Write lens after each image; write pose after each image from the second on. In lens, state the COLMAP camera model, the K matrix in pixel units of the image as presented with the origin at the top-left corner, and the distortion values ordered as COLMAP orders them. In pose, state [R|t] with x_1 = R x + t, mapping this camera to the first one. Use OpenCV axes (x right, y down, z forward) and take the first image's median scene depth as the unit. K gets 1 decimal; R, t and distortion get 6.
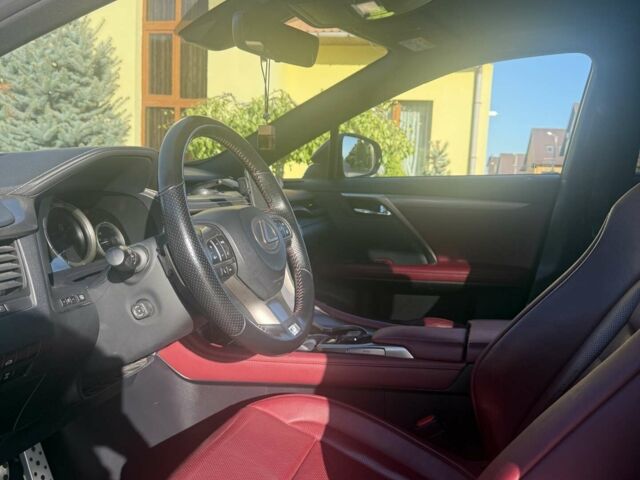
lens RADIAL K [[621.3, 0, 320.0], [0, 621.3, 240.0], [0, 0, 1]] dist [0.184755, -0.343612]
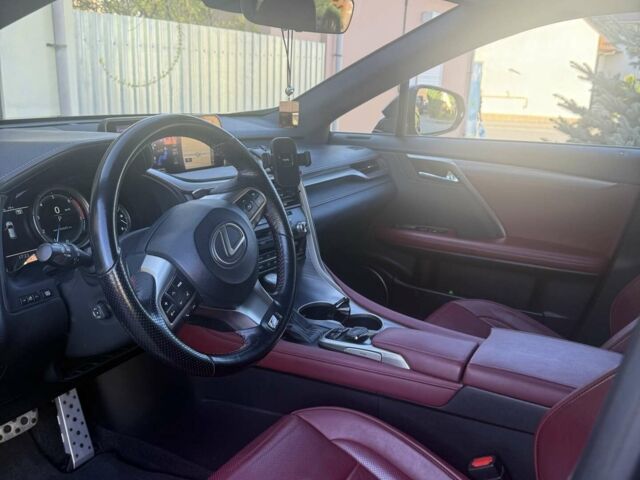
lens RADIAL K [[619.1, 0, 300.0], [0, 619.1, 238.7], [0, 0, 1]] dist [0.190713, -0.352528]
pose [[0.967641, 0.087701, -0.236600, 0.112822], [-0.055754, 0.988793, 0.138494, -0.071483], [0.246095, -0.120821, 0.961686, 0.049661]]
